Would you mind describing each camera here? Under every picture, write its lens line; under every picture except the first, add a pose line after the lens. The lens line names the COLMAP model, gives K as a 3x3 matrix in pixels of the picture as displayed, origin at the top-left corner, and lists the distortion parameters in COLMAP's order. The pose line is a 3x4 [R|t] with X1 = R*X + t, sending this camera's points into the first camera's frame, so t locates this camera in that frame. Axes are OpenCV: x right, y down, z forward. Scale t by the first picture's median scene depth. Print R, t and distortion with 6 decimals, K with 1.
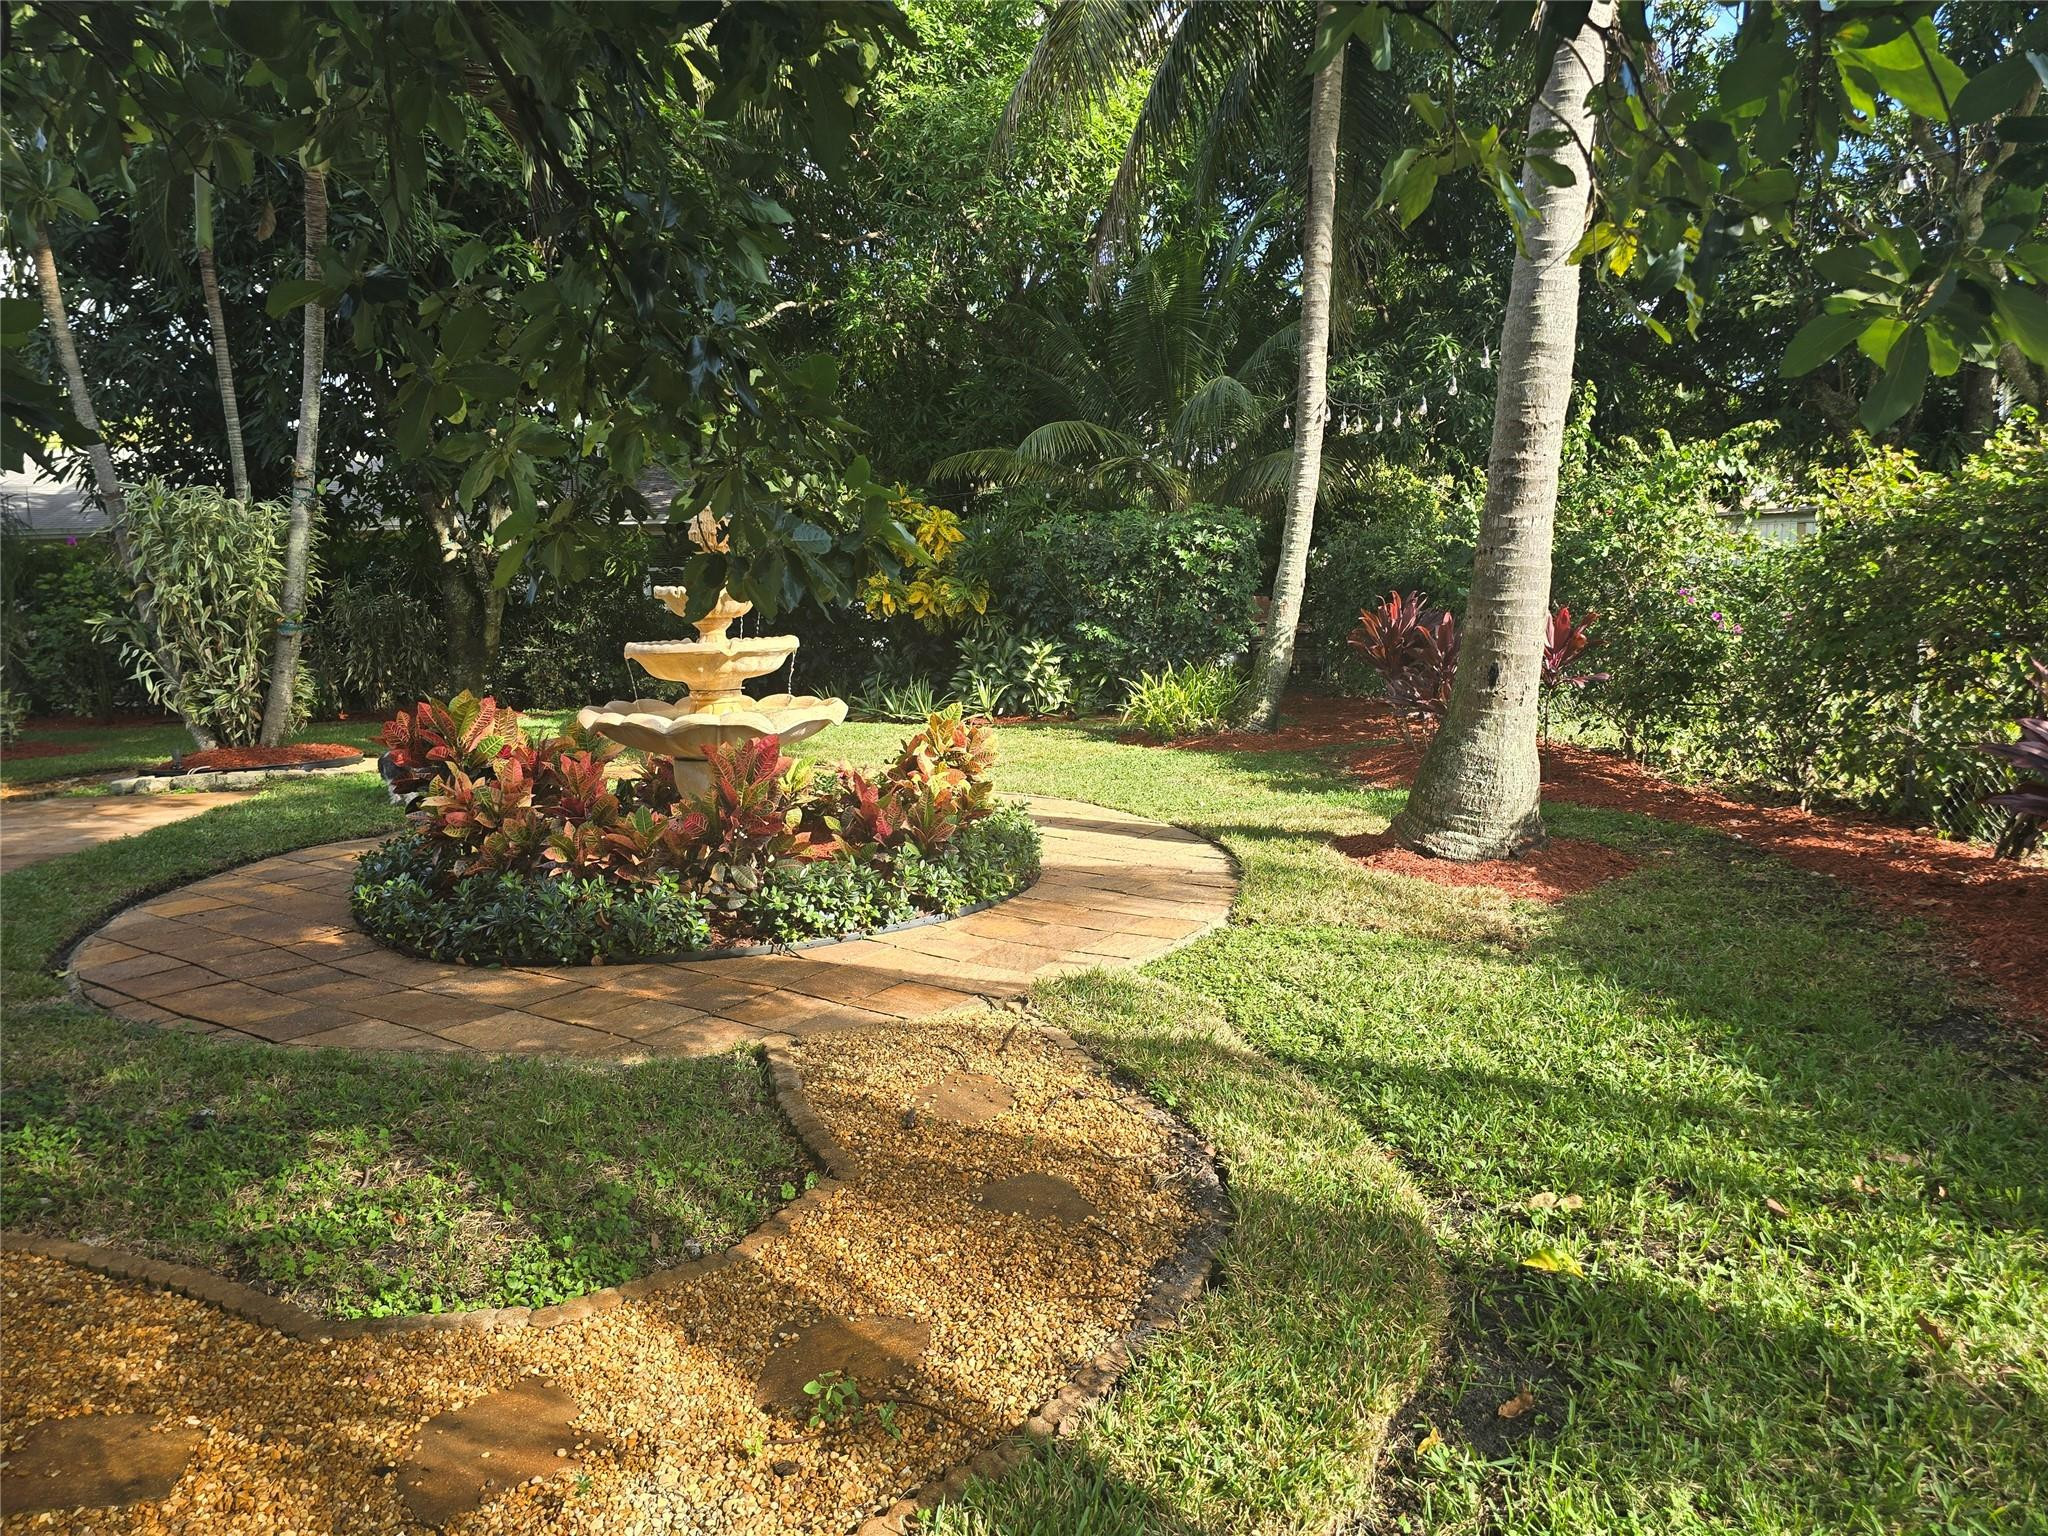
lens RADIAL K [[1496.4, 0, 1028.0], [0, 1496.4, 767.5], [0, 0, 1]] dist [0.057524, -0.000244]
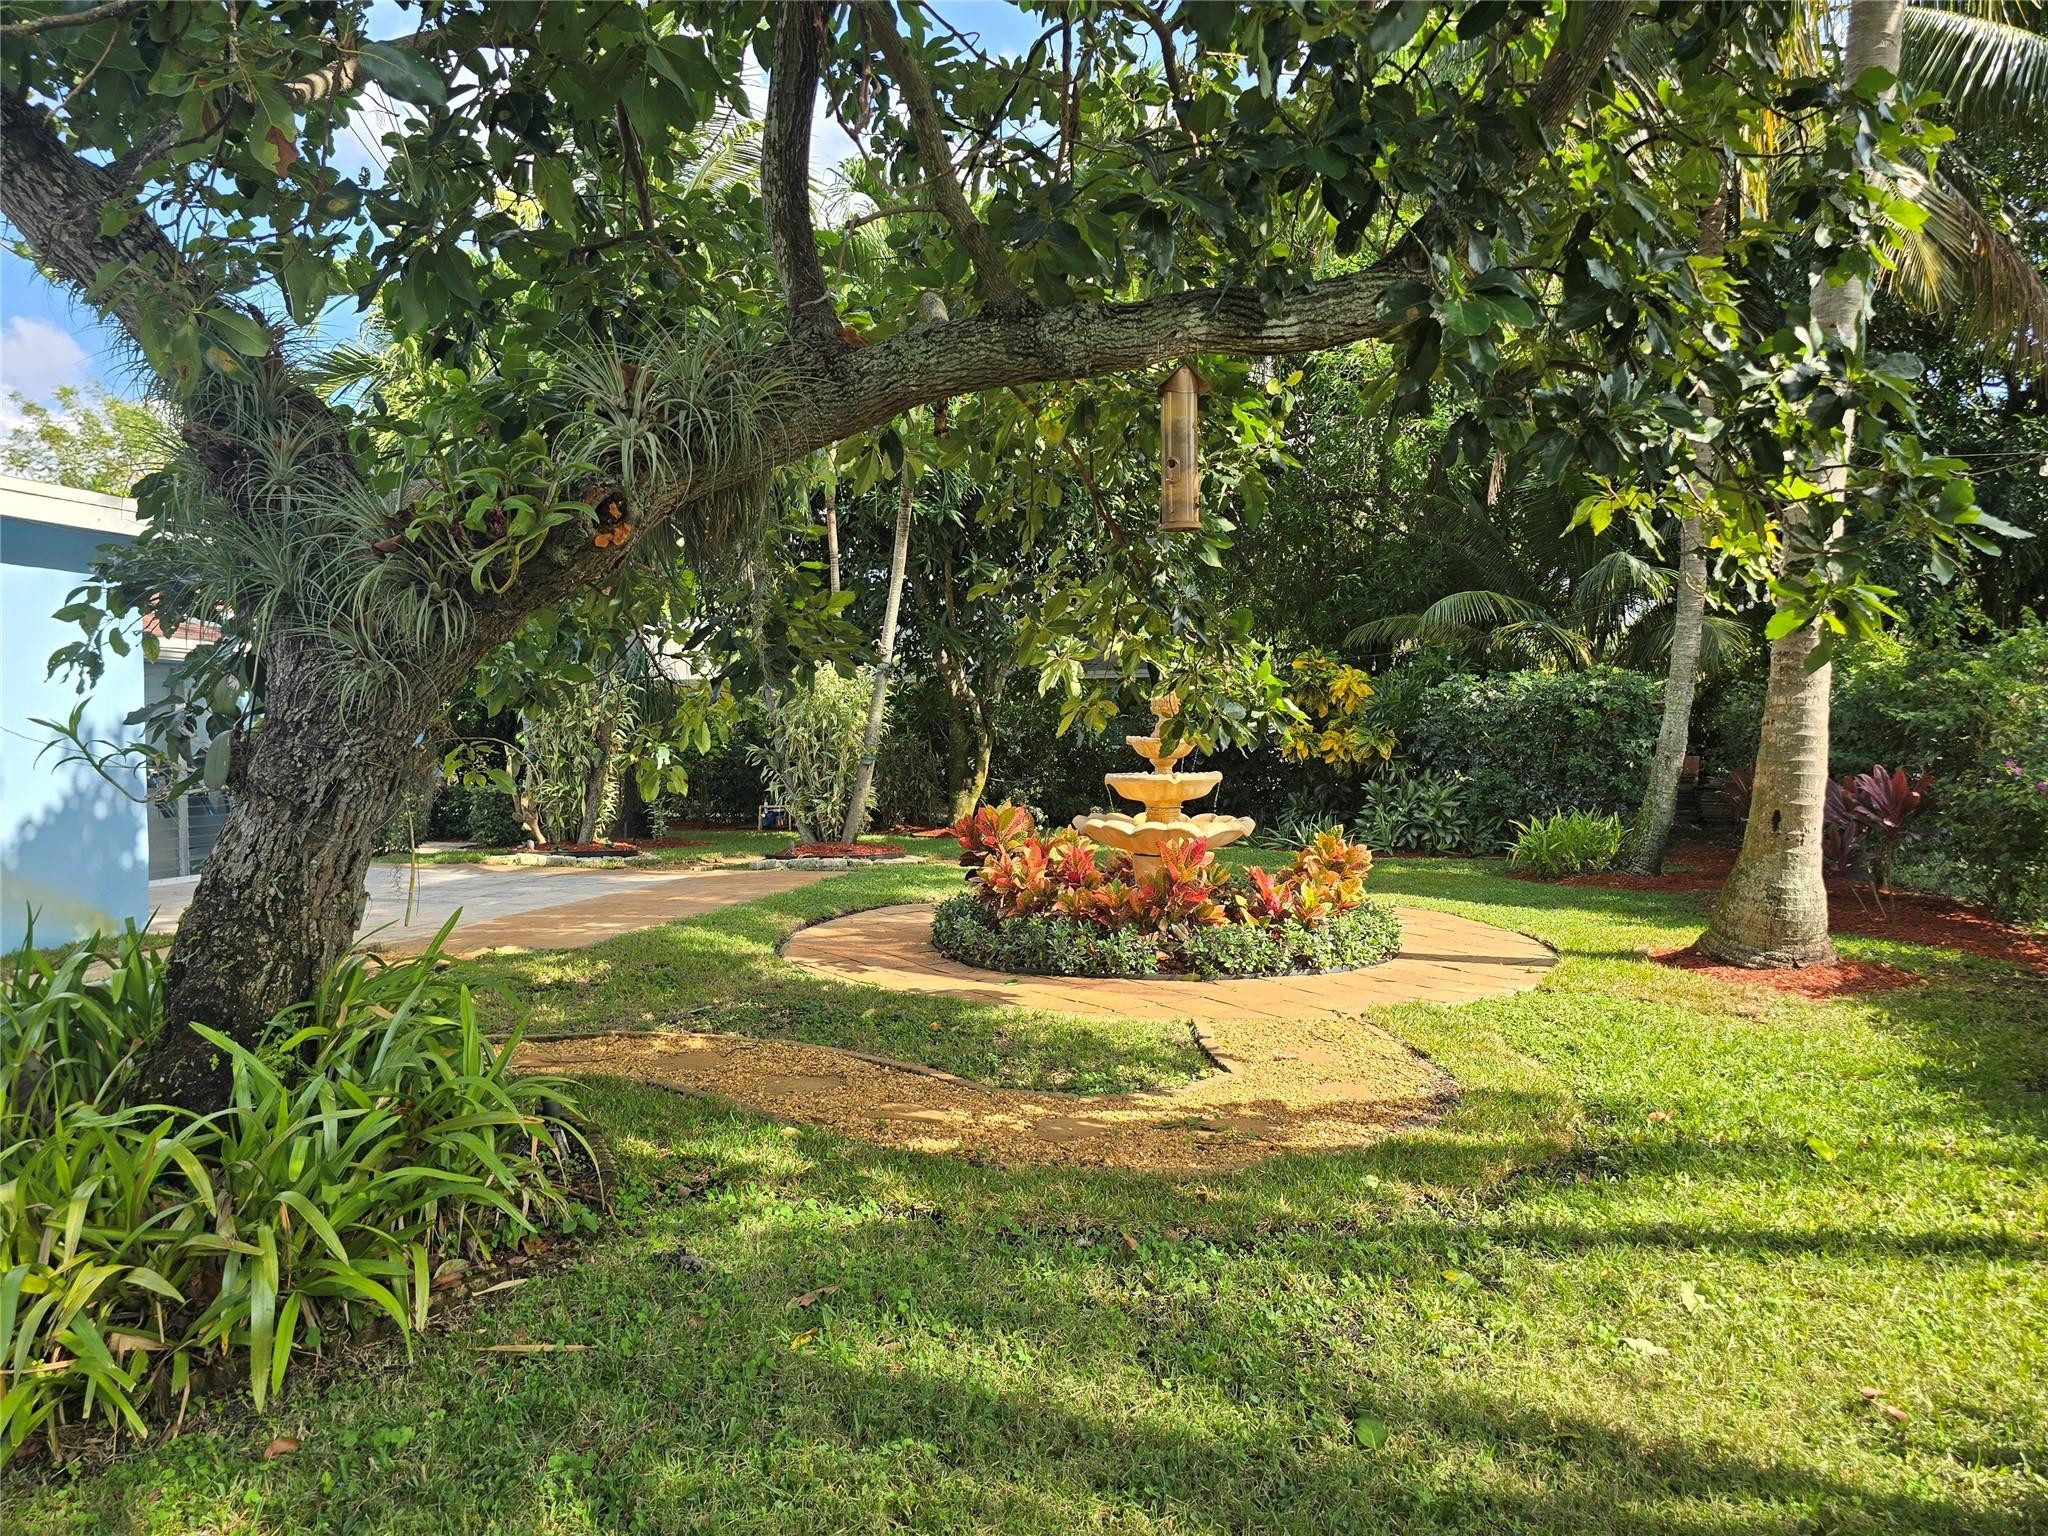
lens RADIAL K [[1496.4, 0, 1024.8], [0, 1496.4, 767.1], [0, 0, 1]] dist [0.057524, -0.000244]
pose [[0.959482, 0.027793, -0.280395, 0.047642], [-0.054112, 0.994776, -0.086564, 0.029797], [0.276525, 0.098230, 0.955973, -0.299779]]
